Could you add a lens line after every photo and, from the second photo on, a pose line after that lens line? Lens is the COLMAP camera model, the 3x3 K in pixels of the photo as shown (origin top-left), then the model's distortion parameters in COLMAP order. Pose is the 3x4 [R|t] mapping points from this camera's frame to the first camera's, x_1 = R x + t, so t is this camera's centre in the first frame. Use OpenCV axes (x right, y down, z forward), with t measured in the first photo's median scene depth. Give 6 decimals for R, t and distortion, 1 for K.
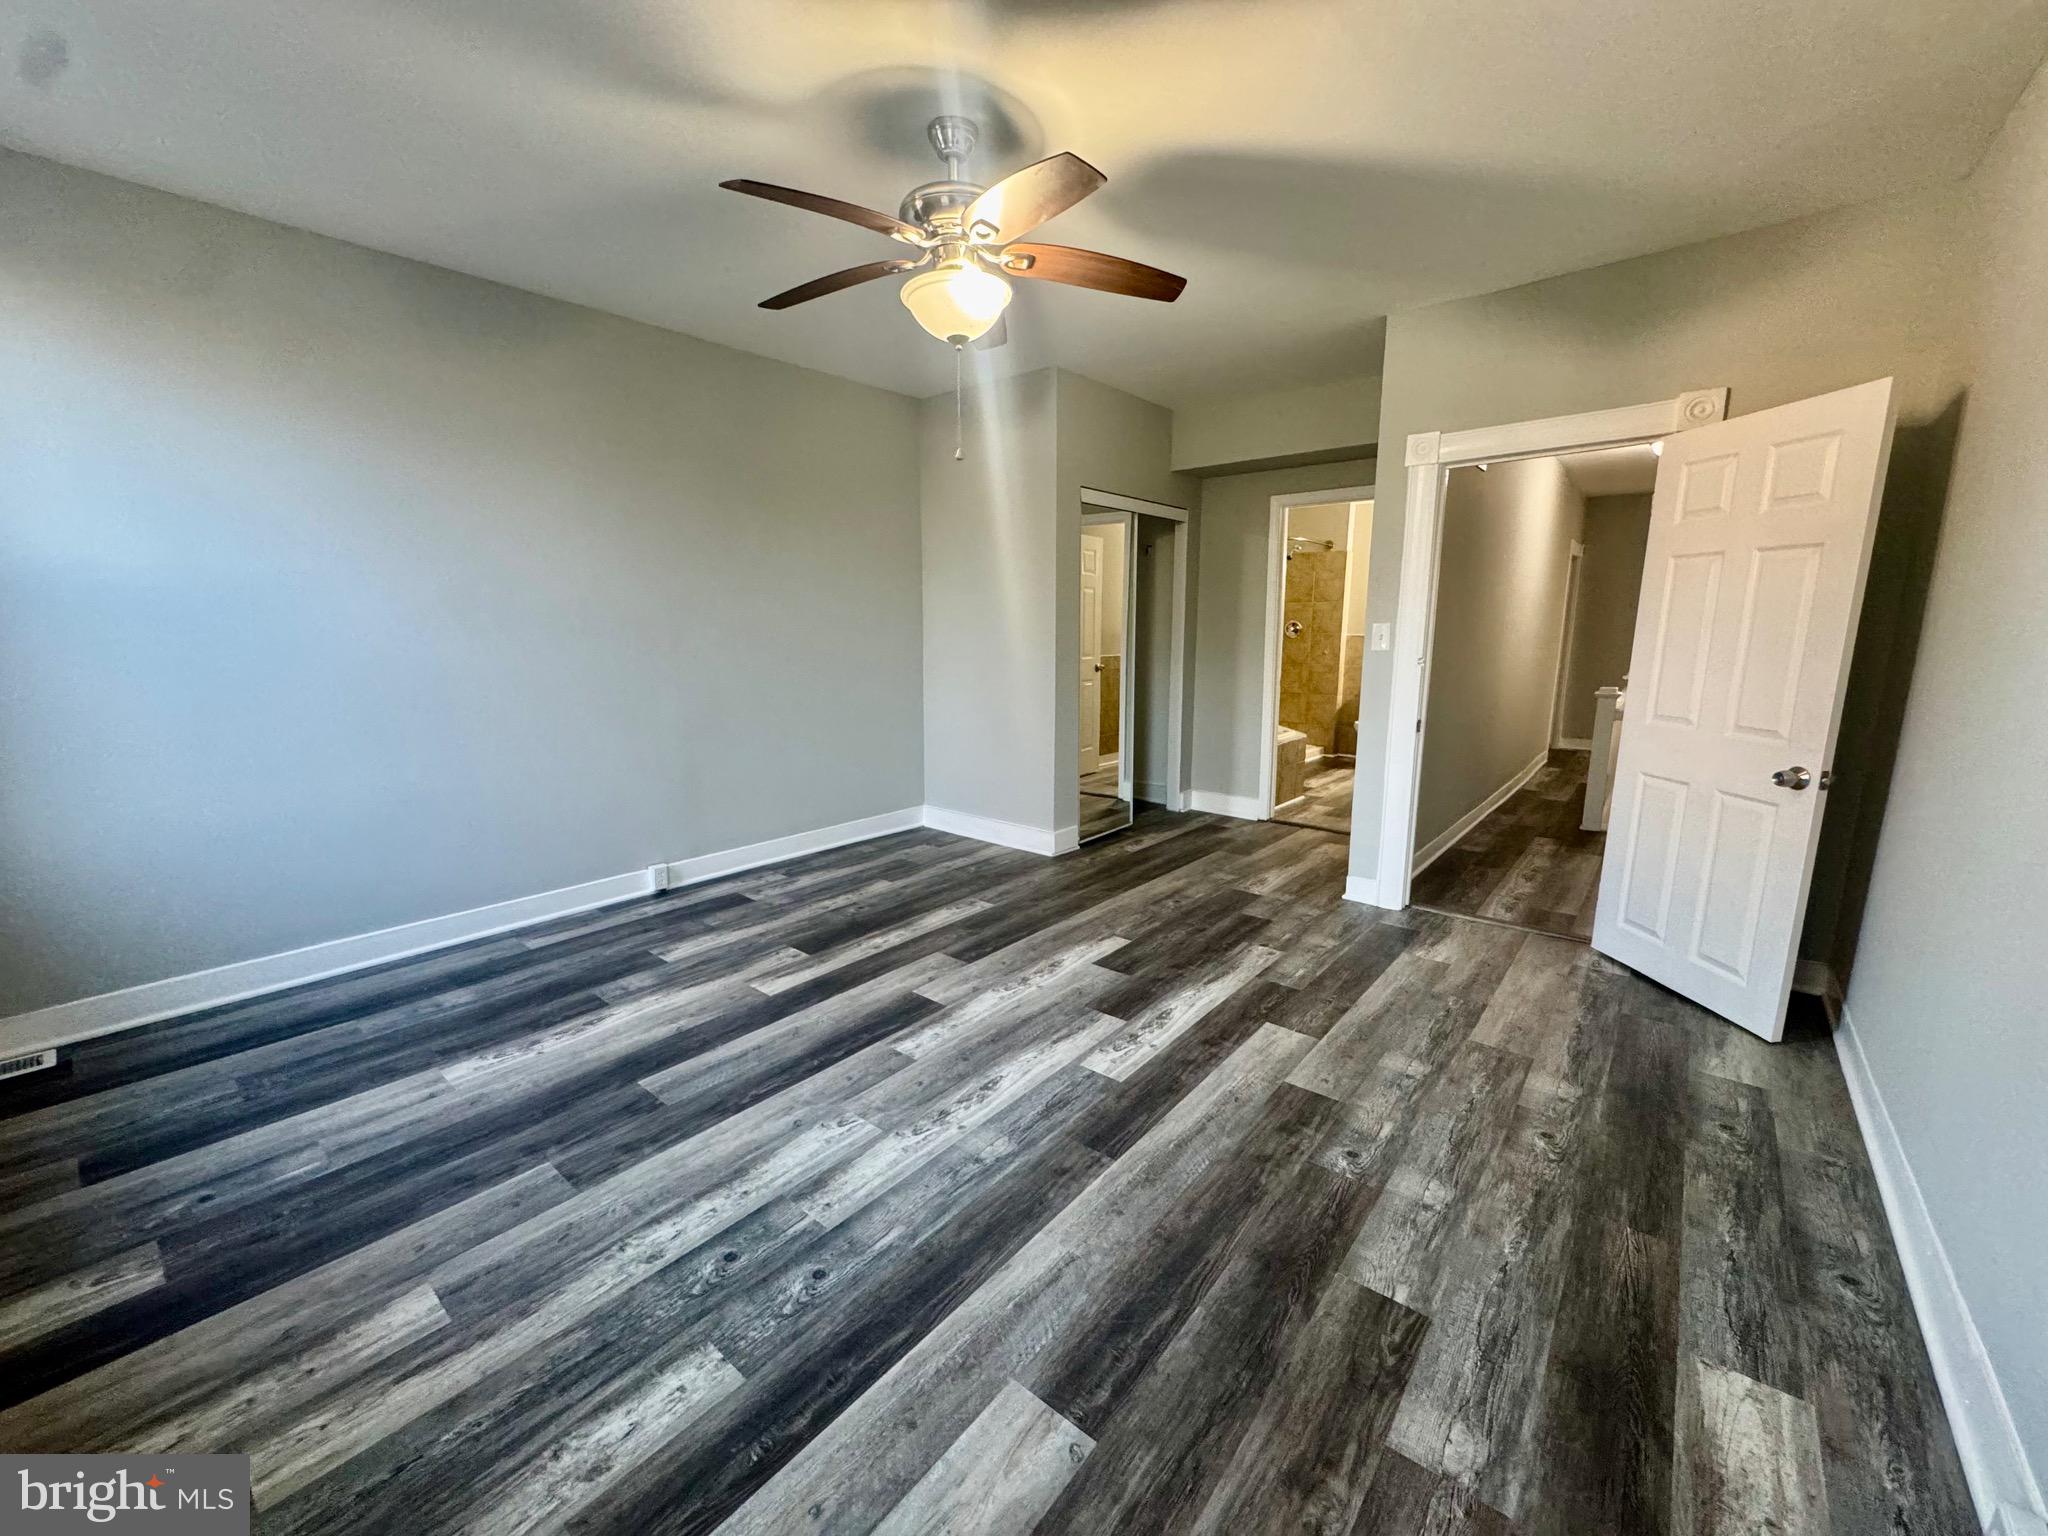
lens RADIAL K [[812.2, 0, 1021.7], [0, 812.2, 764.3], [0, 0, 1]] dist [-0.003034, 0.000295]
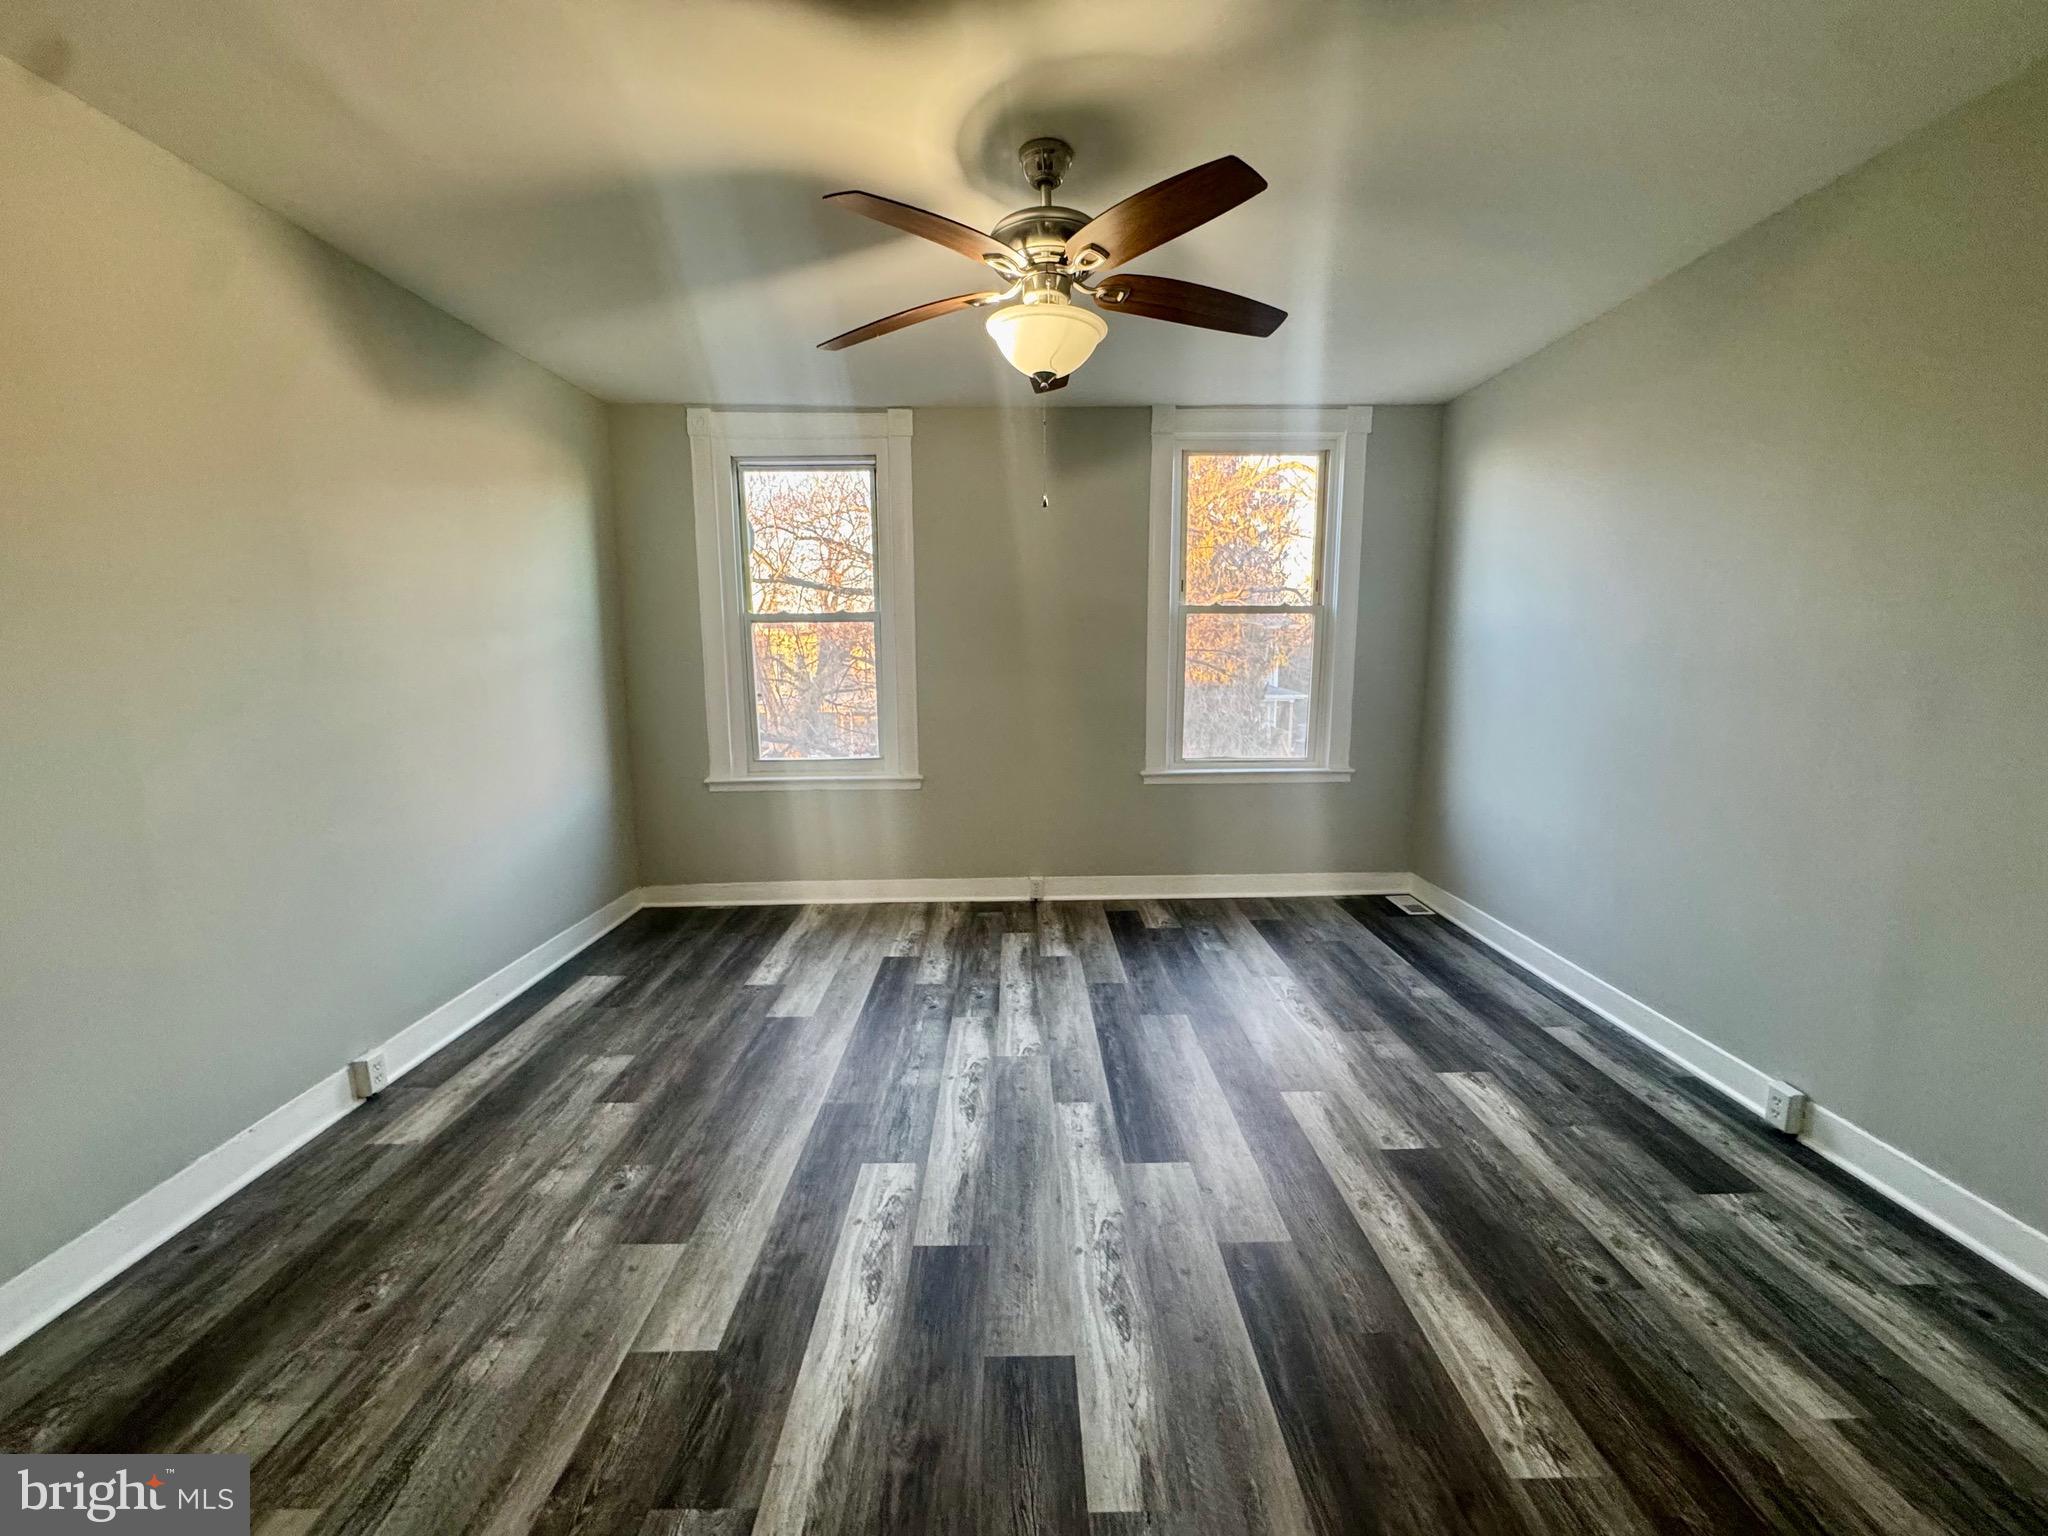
lens RADIAL K [[812.2, 0, 1021.7], [0, 812.2, 764.3], [0, 0, 1]] dist [-0.003034, 0.000295]
pose [[-0.764040, 0.098834, -0.637553, 0.560449], [-0.103633, 0.956564, 0.272480, -0.347514], [0.636791, 0.274257, -0.720611, 1.738892]]
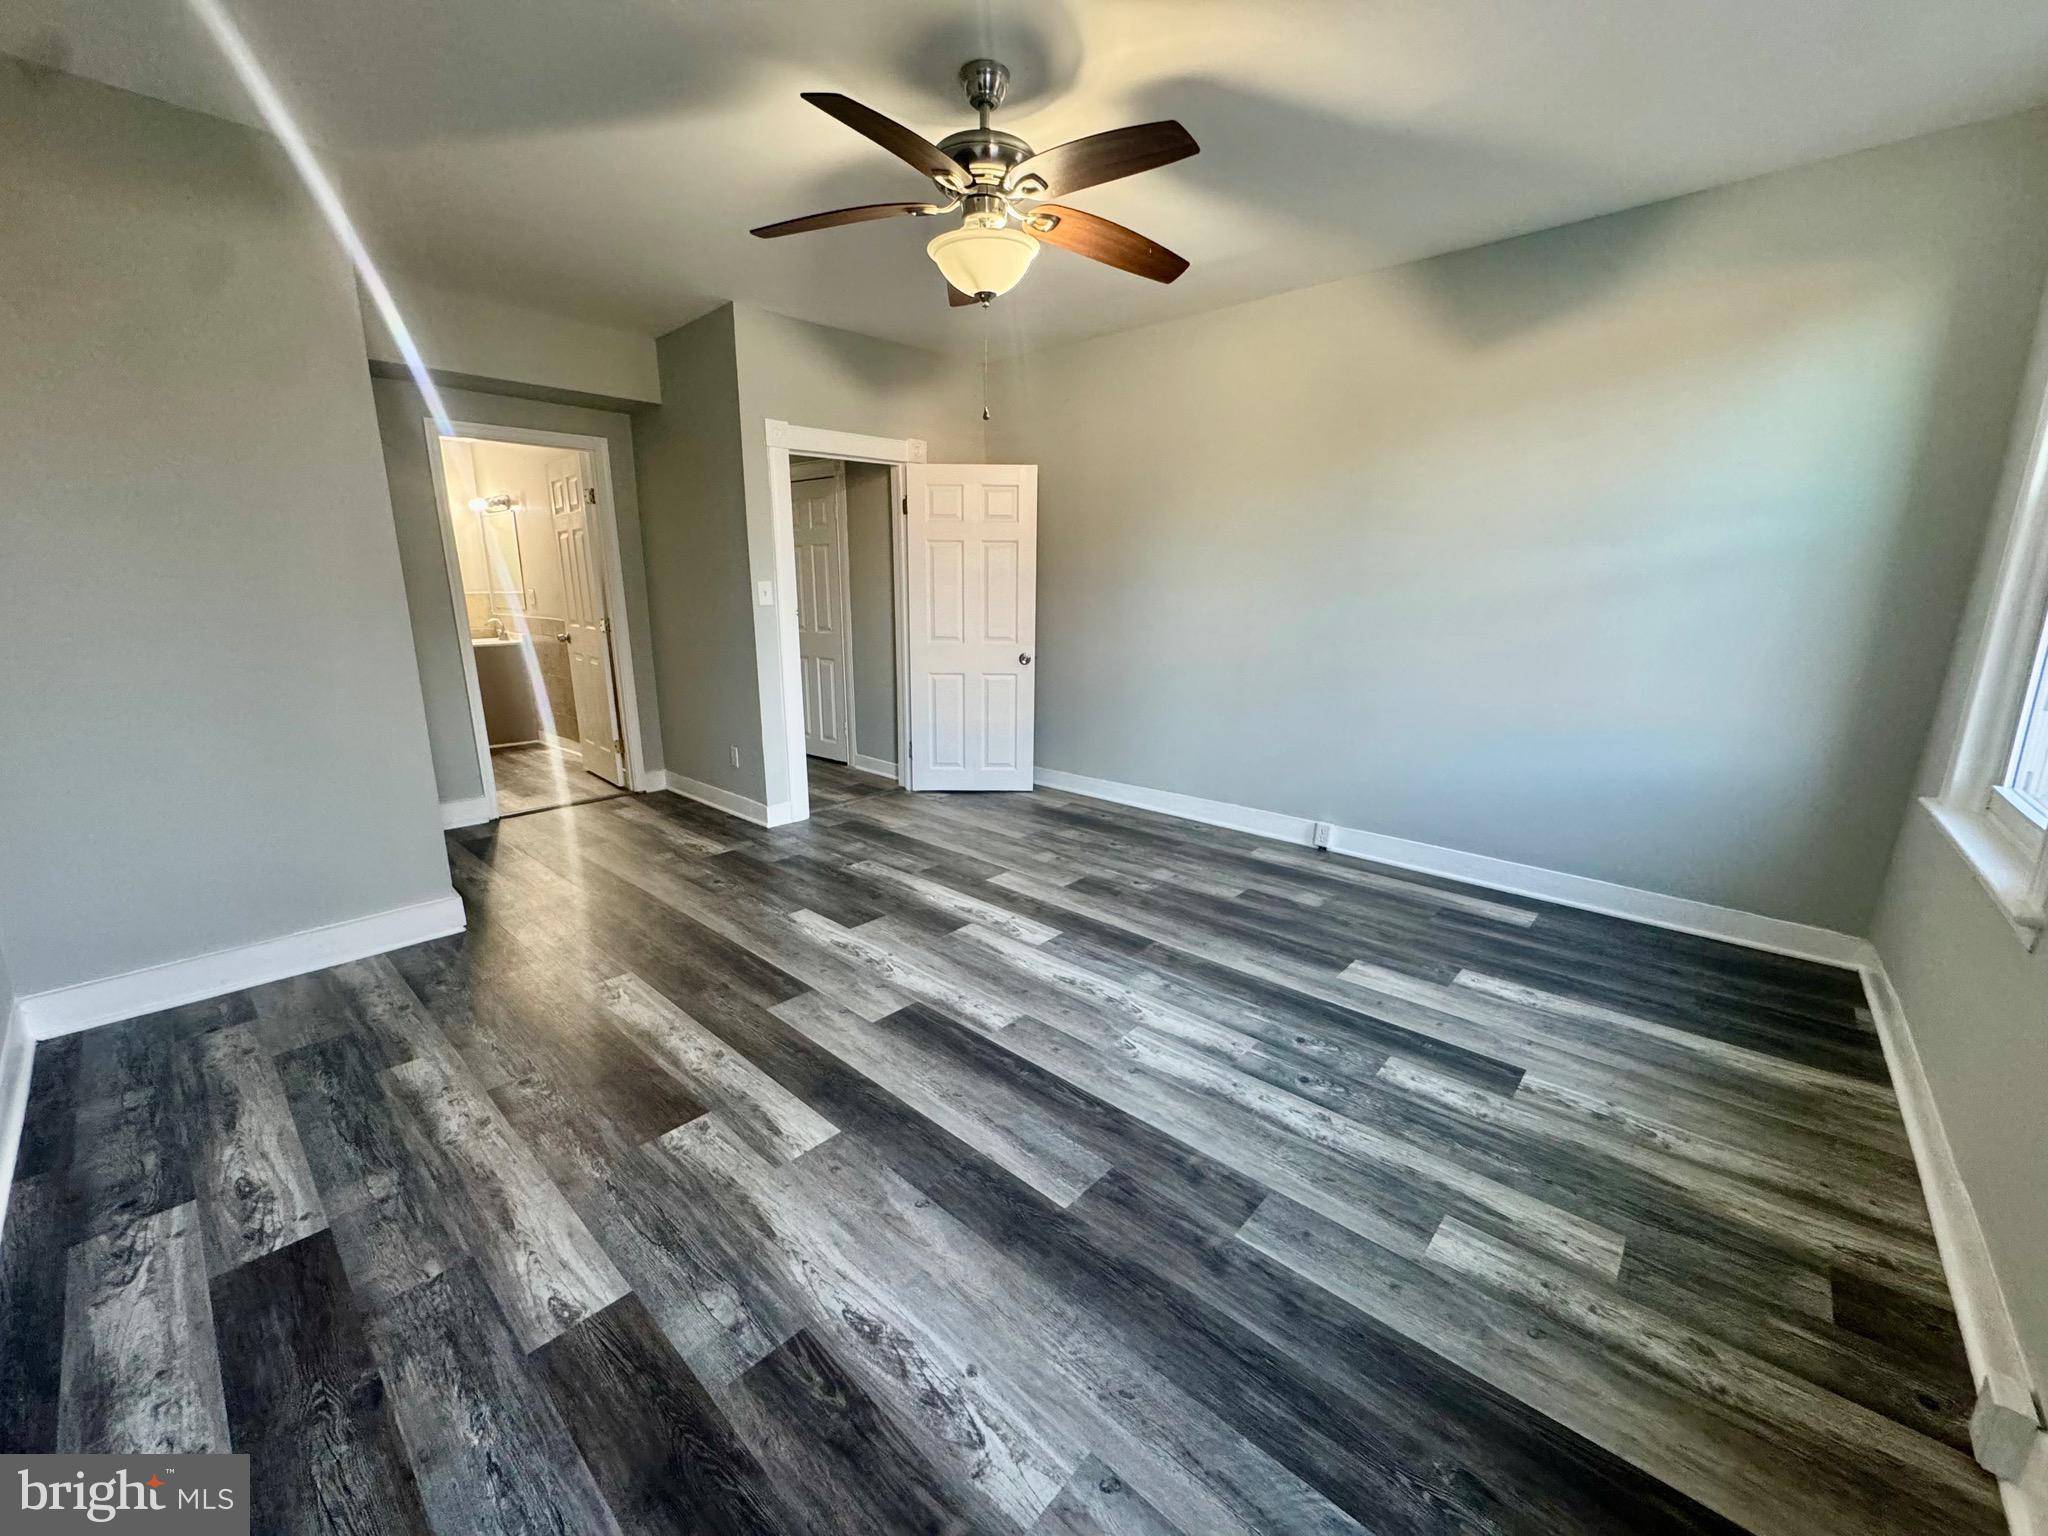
lens RADIAL K [[812.2, 0, 1021.7], [0, 812.2, 764.3], [0, 0, 1]] dist [-0.003034, 0.000295]
pose [[0.046161, -0.222540, 0.973830, -1.153132], [0.168918, 0.962569, 0.211960, -0.171978], [-0.984549, 0.154713, 0.082024, 0.950269]]
